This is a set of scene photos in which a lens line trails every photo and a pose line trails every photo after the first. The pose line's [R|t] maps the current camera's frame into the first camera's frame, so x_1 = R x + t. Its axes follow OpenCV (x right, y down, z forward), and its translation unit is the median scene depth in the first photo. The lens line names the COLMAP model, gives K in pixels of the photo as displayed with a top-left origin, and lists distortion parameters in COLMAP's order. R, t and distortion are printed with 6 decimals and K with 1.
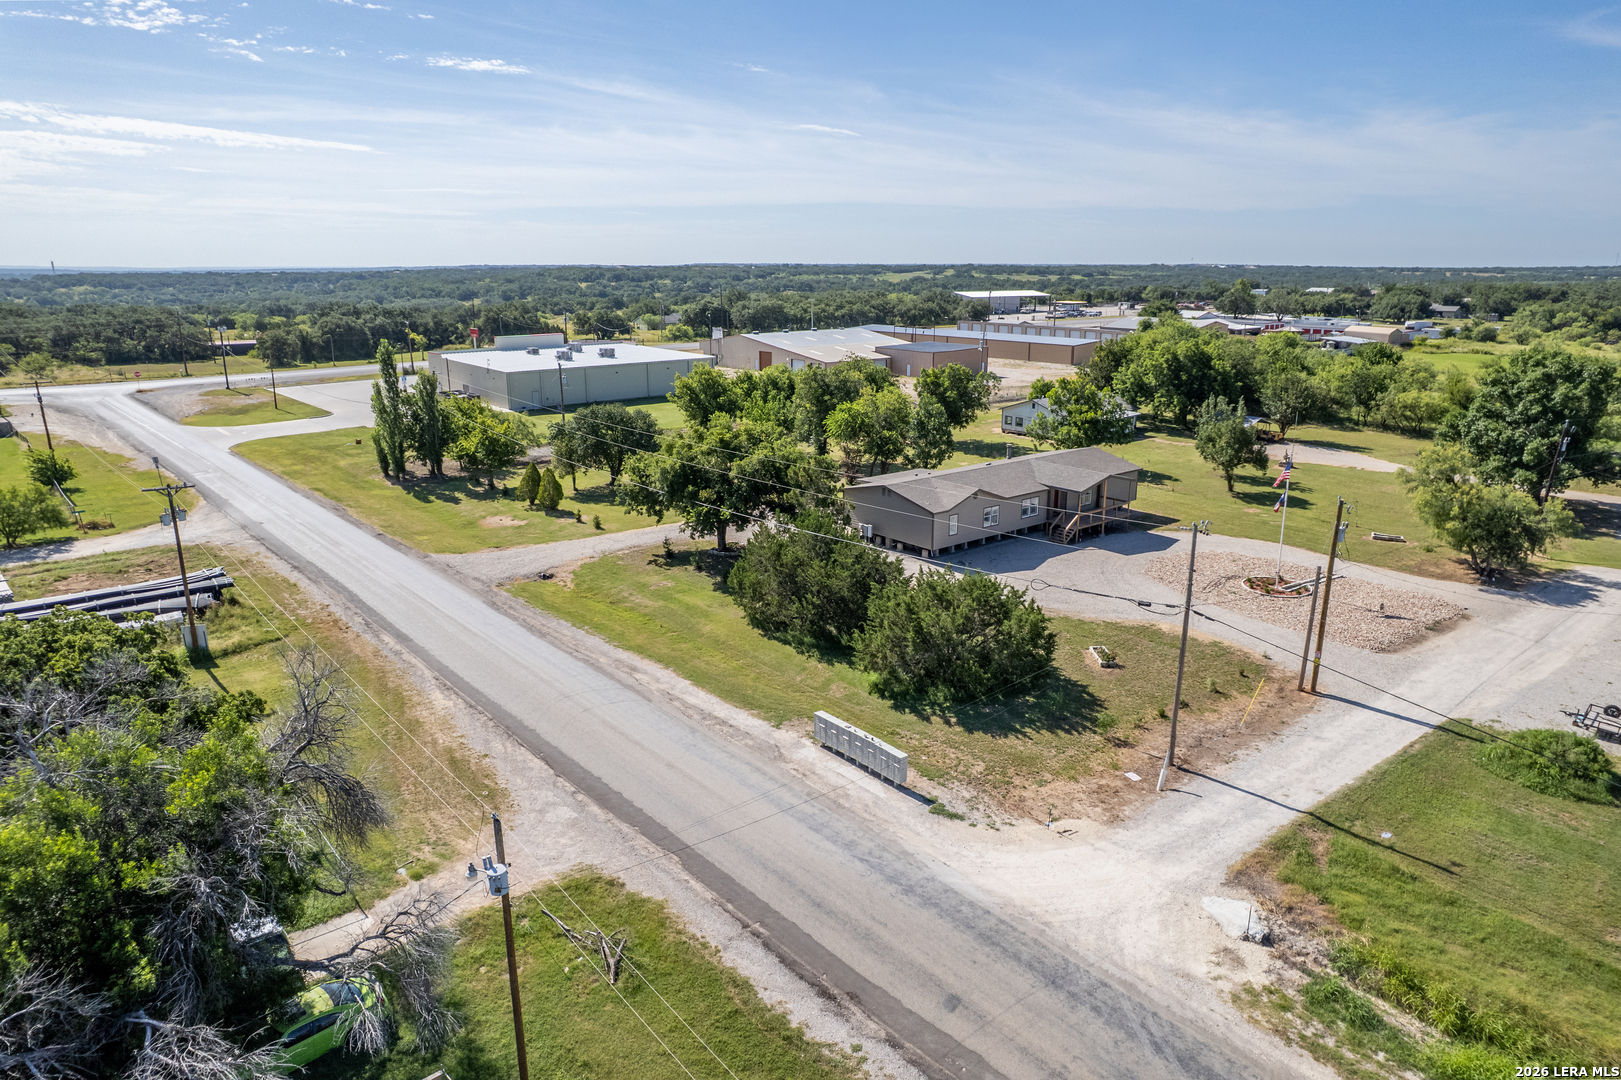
lens RADIAL K [[1044.7, 0, 810.5], [0, 1044.7, 540.0], [0, 0, 1]] dist [-0.077032, 0.070534]
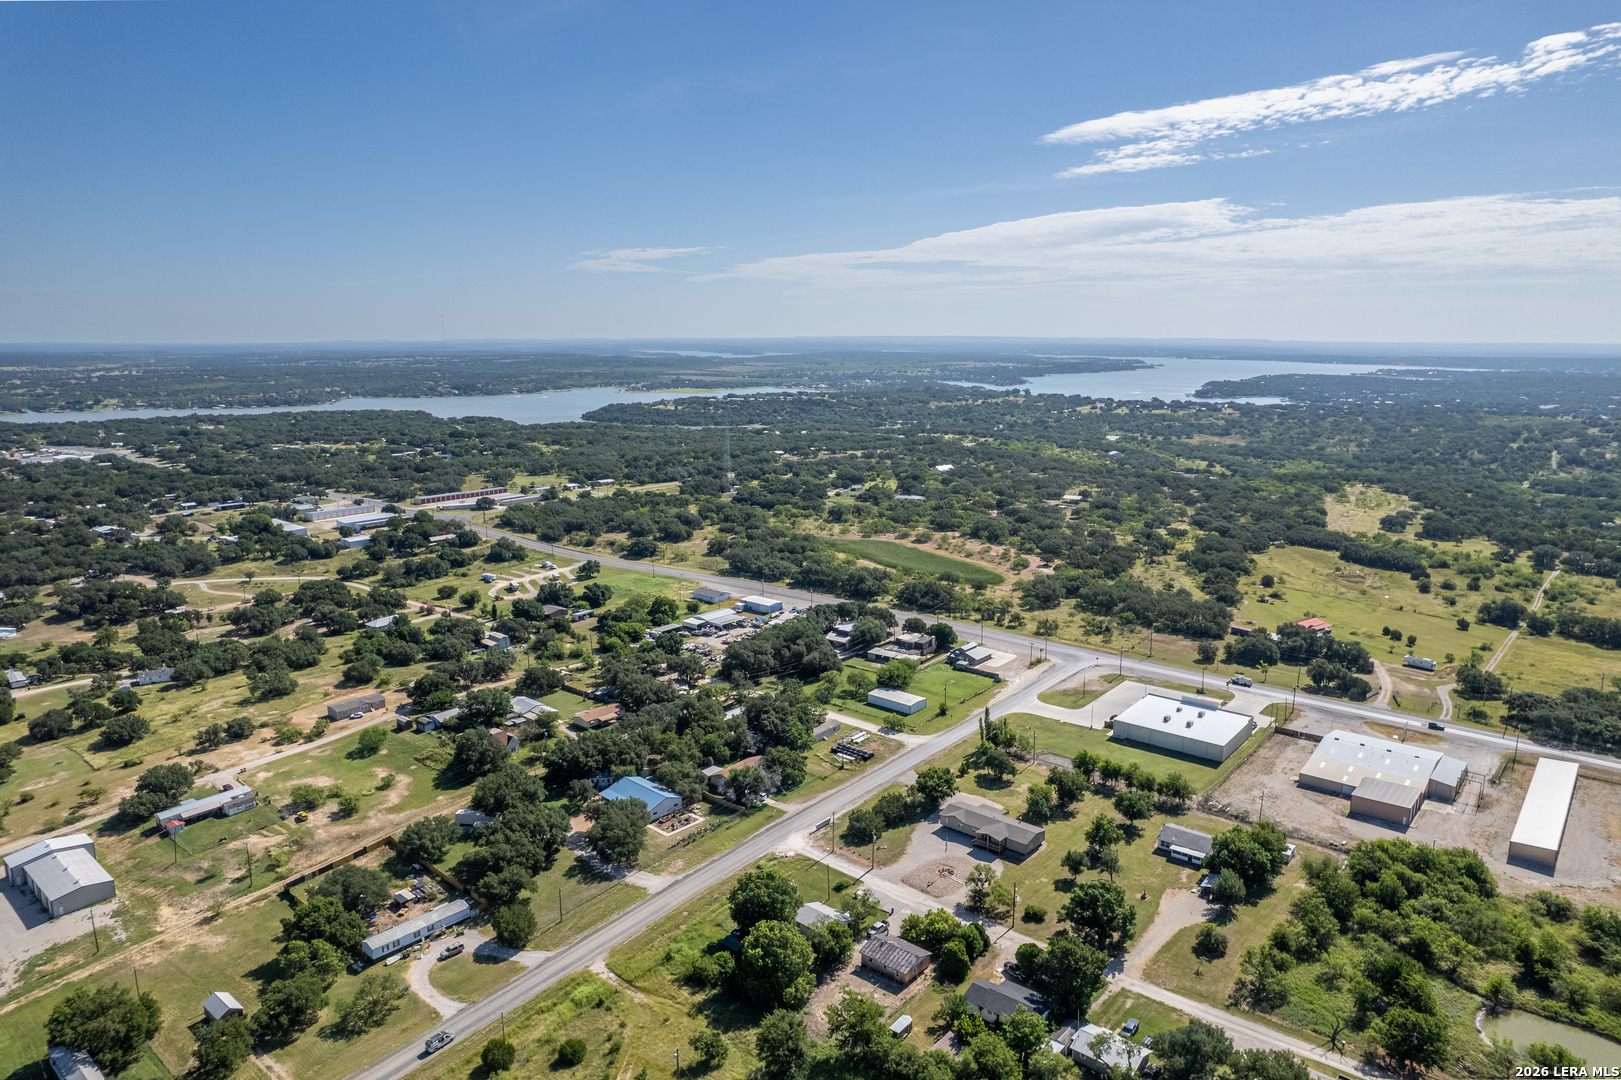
lens RADIAL K [[1043.5, 0, 806.7], [0, 1043.5, 543.7], [0, 0, 1]] dist [-0.074800, 0.071901]
pose [[0.164700, 0.196735, -0.966524, 3.768579], [-0.249717, 0.956298, 0.152101, -1.531102], [0.954209, 0.216307, 0.206630, -0.484743]]
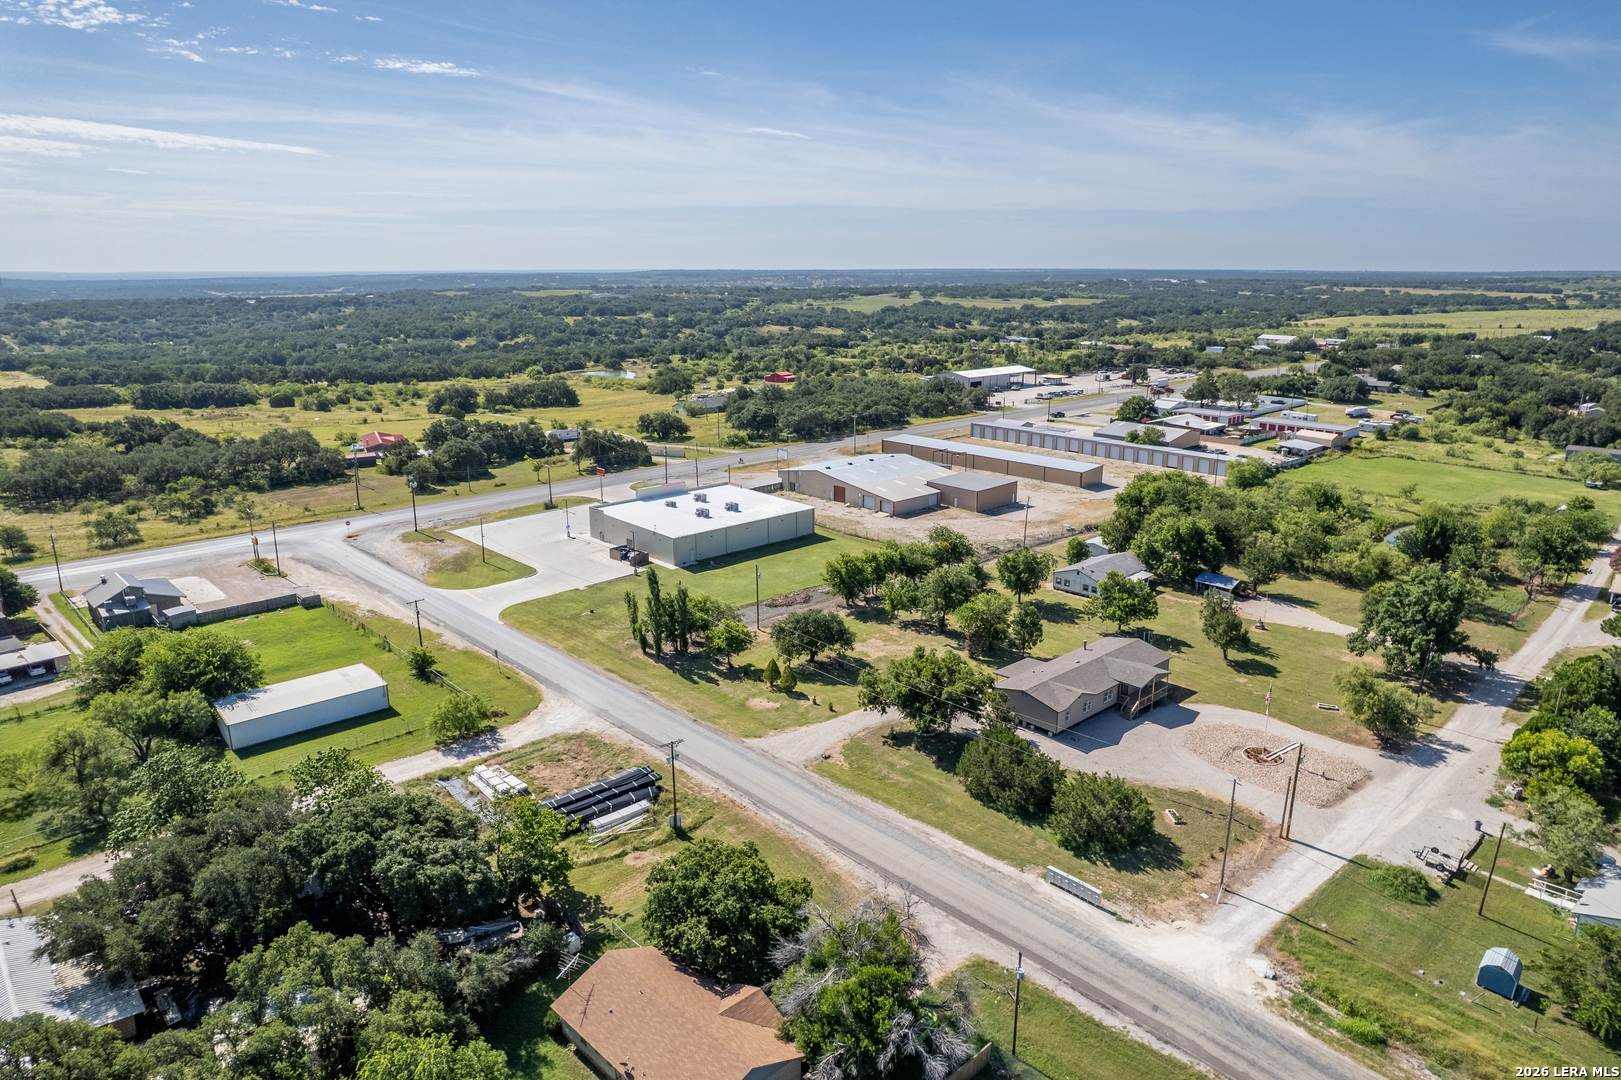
lens RADIAL K [[1050.9, 0, 811.6], [0, 1050.9, 538.8], [0, 0, 1]] dist [-0.080868, 0.068723]
pose [[0.998996, -0.011024, 0.043431, -0.372187], [0.011154, 0.999934, -0.002759, -0.327577], [-0.043397, 0.003241, 0.999053, -0.693337]]
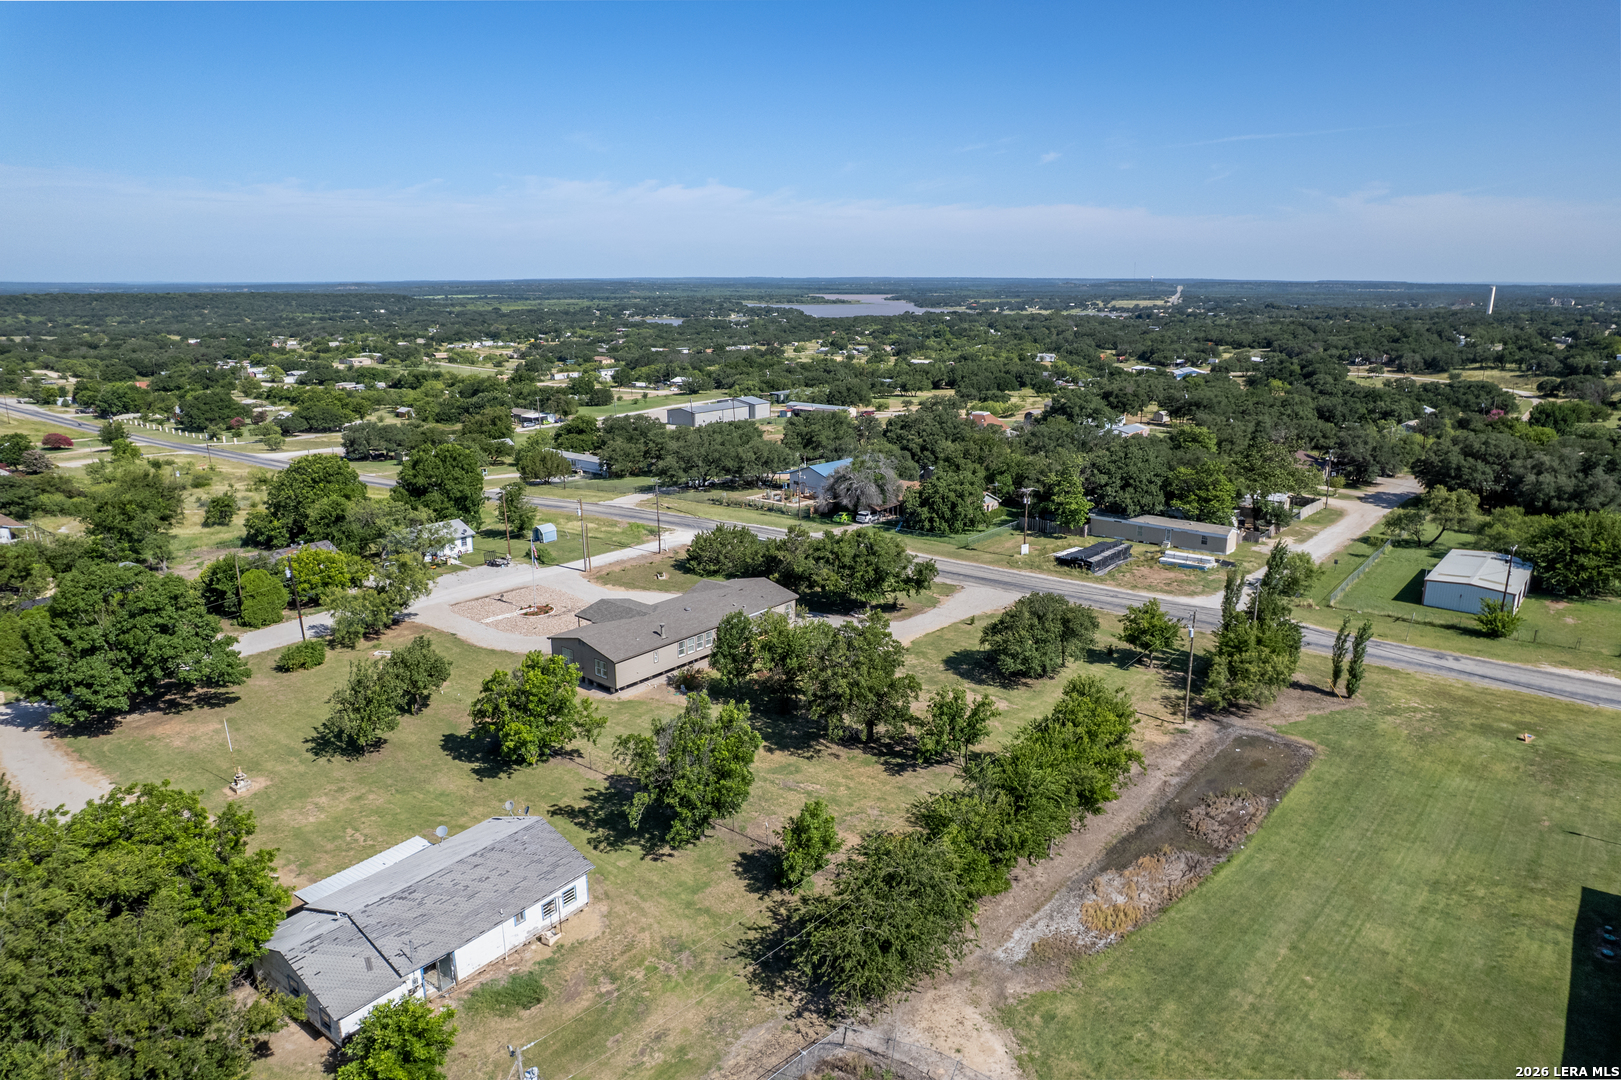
lens RADIAL K [[1044.7, 0, 810.5], [0, 1044.7, 540.0], [0, 0, 1]] dist [-0.077032, 0.070534]
pose [[-0.983548, 0.040381, -0.176075, 0.312173], [-0.049606, 0.876851, 0.478197, -0.955837], [0.173702, 0.479064, -0.860422, 2.635144]]
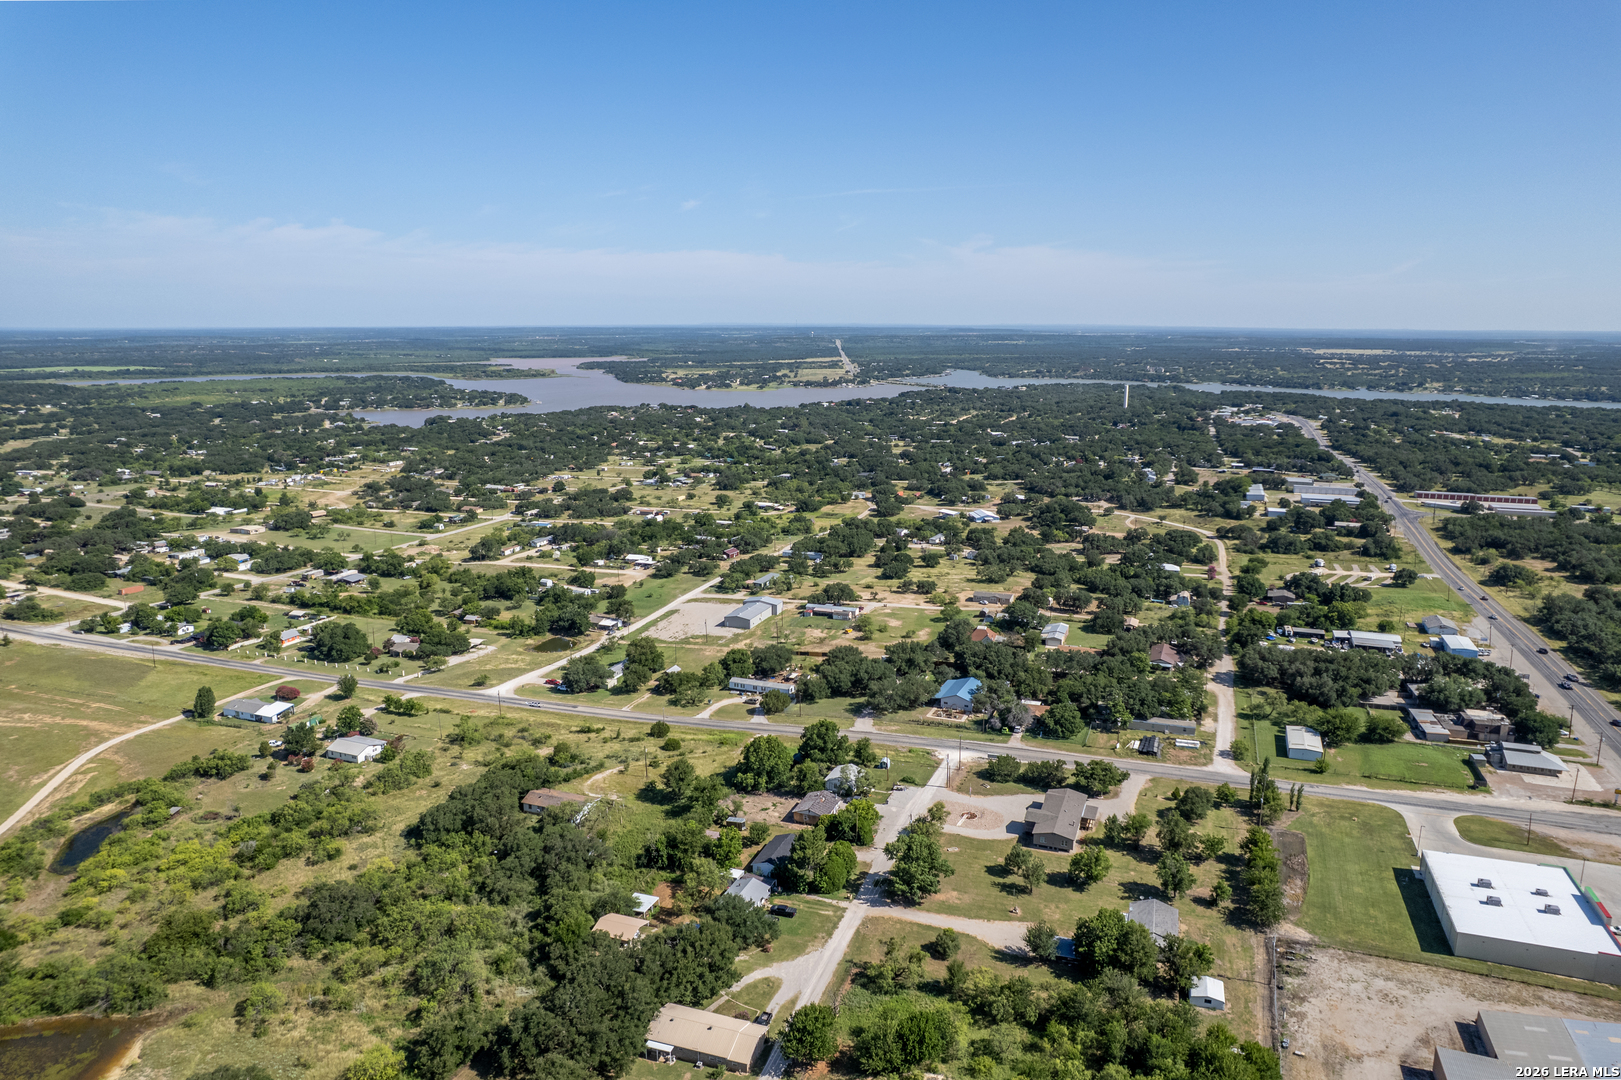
lens RADIAL K [[1043.5, 0, 806.7], [0, 1043.5, 543.7], [0, 0, 1]] dist [-0.074800, 0.071901]
pose [[-0.874067, 0.102080, -0.474960, 2.826702], [-0.123641, 0.898736, 0.420697, -2.522520], [0.469808, 0.426442, -0.772935, 3.406599]]
